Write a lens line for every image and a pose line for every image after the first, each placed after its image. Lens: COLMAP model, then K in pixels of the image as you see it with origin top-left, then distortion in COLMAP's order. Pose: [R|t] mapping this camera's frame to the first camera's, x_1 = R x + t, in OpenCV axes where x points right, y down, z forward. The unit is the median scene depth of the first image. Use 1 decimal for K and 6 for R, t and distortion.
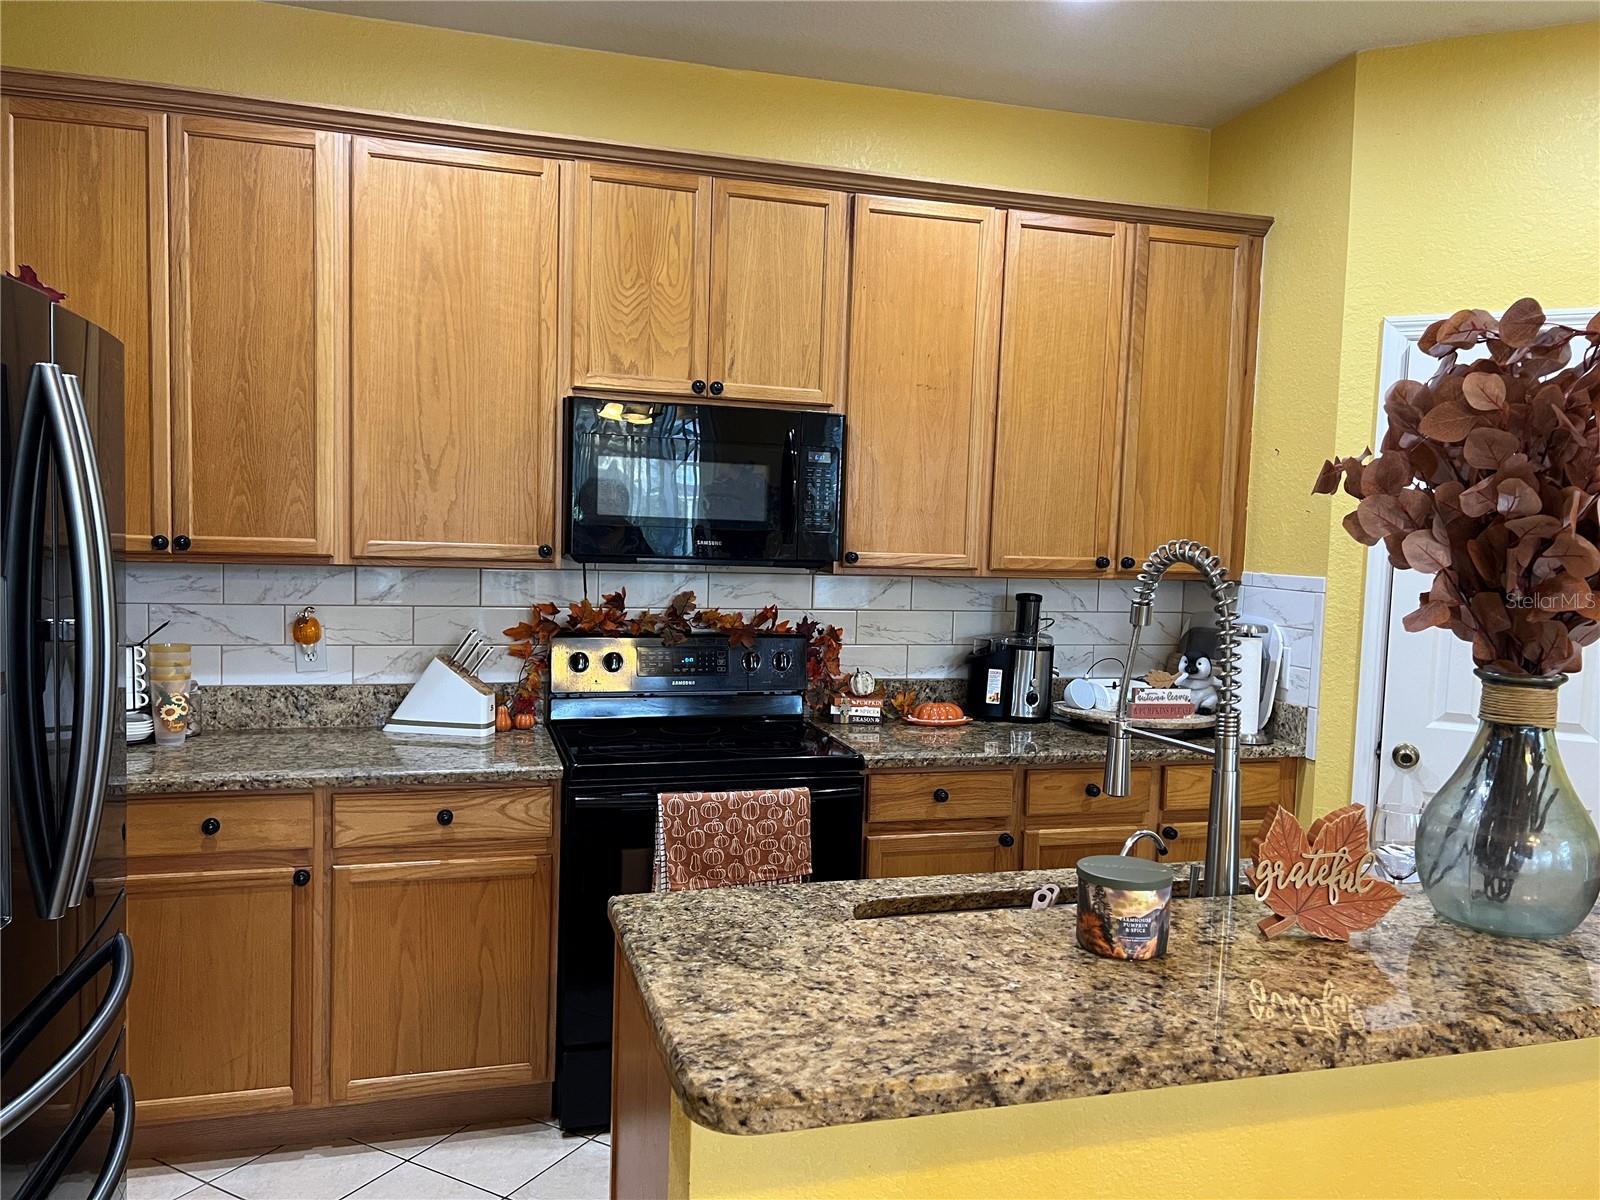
lens RADIAL K [[1205.5, 0, 801.6], [0, 1205.5, 603.7], [0, 0, 1]] dist [0.064488, -0.068365]
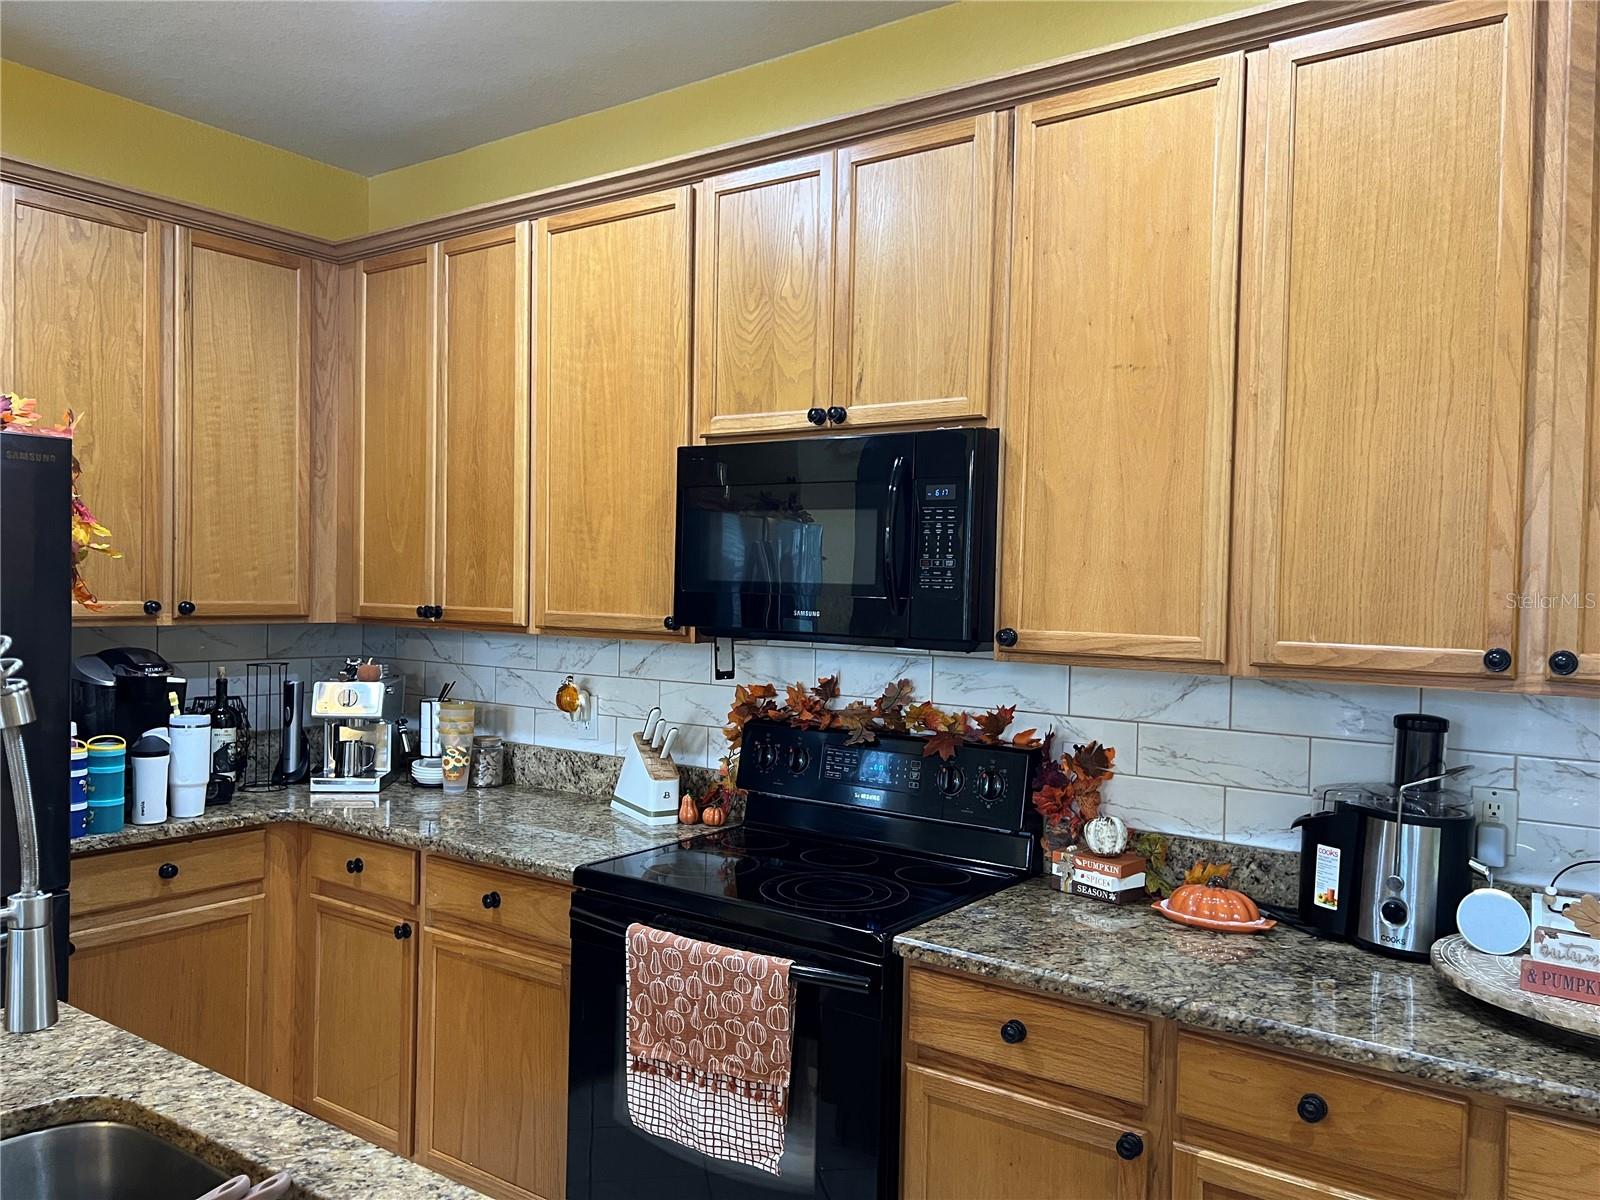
lens RADIAL K [[1205.5, 0, 788.6], [0, 1205.5, 595.4], [0, 0, 1]] dist [0.064488, -0.068365]
pose [[0.603342, -0.011746, -0.797396, 0.530570], [-0.055641, 0.996835, -0.056783, -0.017577], [0.795539, 0.078628, 0.600779, 0.524793]]
